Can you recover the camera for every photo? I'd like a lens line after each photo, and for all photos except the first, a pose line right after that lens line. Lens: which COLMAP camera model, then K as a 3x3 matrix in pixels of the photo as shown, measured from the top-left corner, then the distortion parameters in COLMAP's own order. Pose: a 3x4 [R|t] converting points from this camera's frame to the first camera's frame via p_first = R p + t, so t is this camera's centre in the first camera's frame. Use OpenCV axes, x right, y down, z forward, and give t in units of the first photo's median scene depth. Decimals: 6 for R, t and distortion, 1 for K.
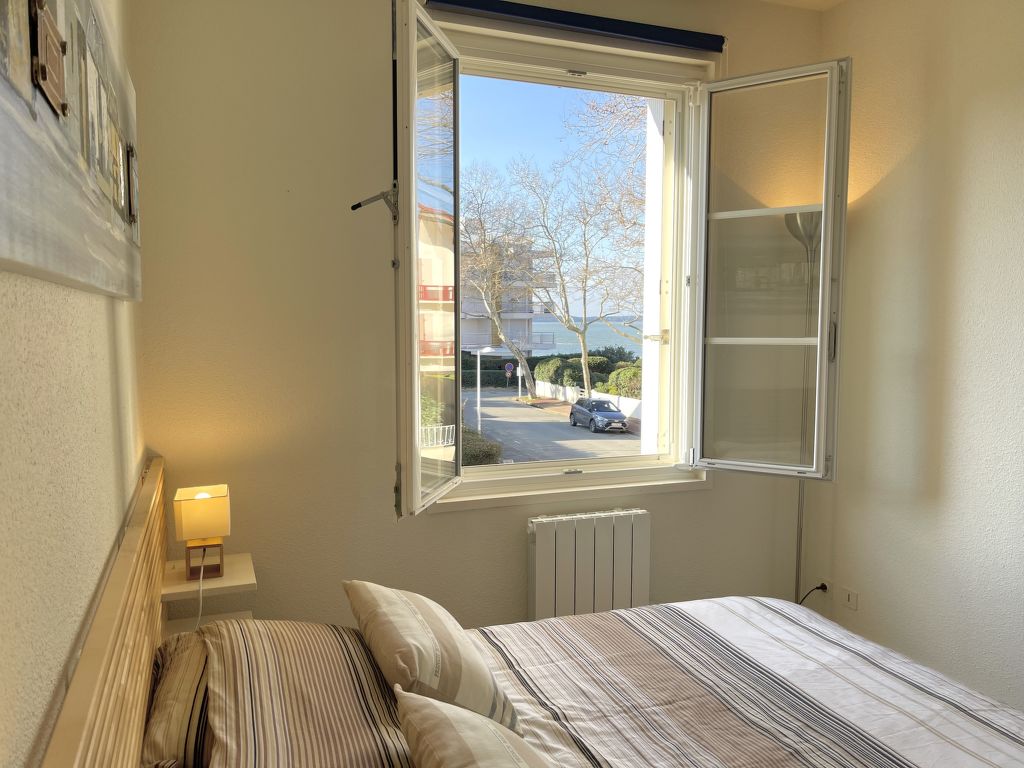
lens RADIAL K [[771.1, 0, 509.7], [0, 771.1, 384.0], [0, 0, 1]] dist [0.075974, -0.099593]
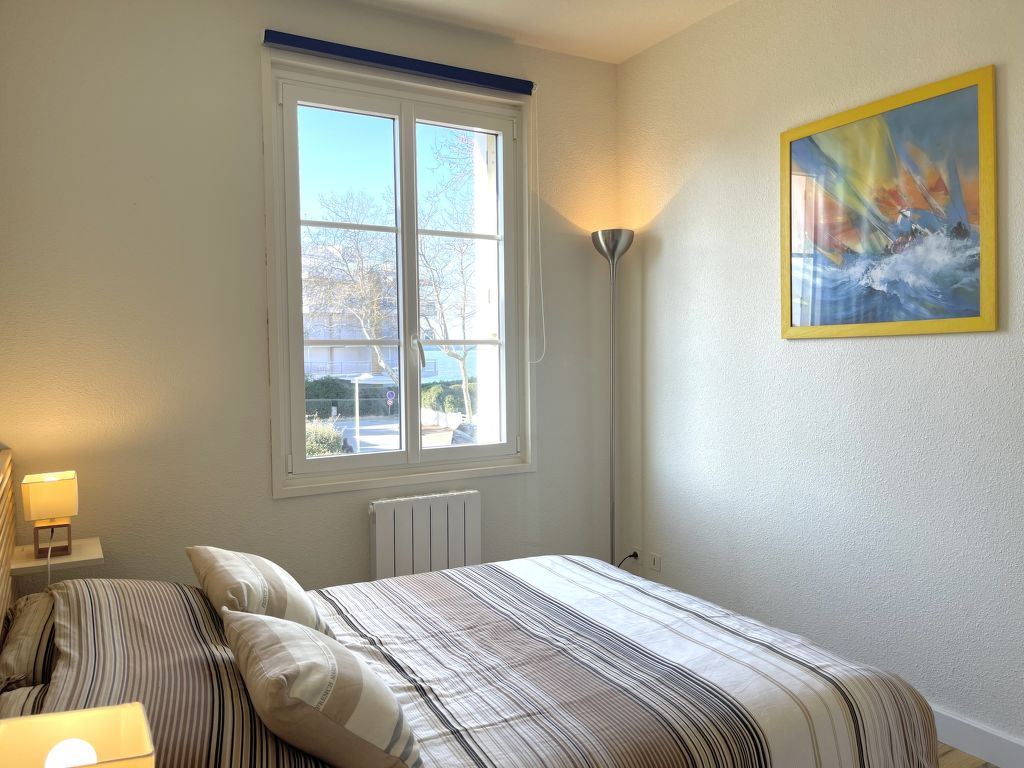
lens RADIAL K [[771.1, 0, 509.7], [0, 771.1, 384.0], [0, 0, 1]] dist [0.075974, -0.099593]
pose [[0.988660, -0.018920, 0.148976, 0.086843], [0.024404, 0.999087, -0.035072, 0.071831], [-0.148176, 0.038310, 0.988219, -0.194623]]
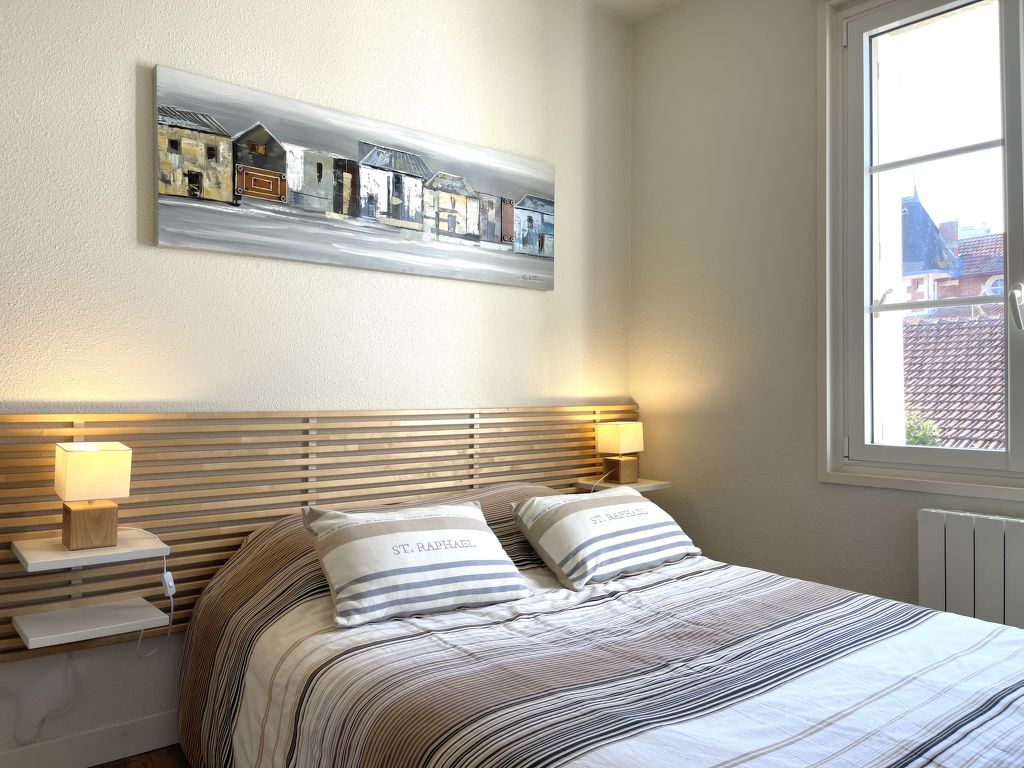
lens RADIAL K [[771.1, 0, 509.7], [0, 771.1, 384.0], [0, 0, 1]] dist [0.075974, -0.099593]
pose [[0.322244, -0.004705, -0.946645, 1.003073], [-0.074425, 0.996766, -0.030289, 0.142988], [0.943727, 0.080215, 0.320851, 0.407339]]
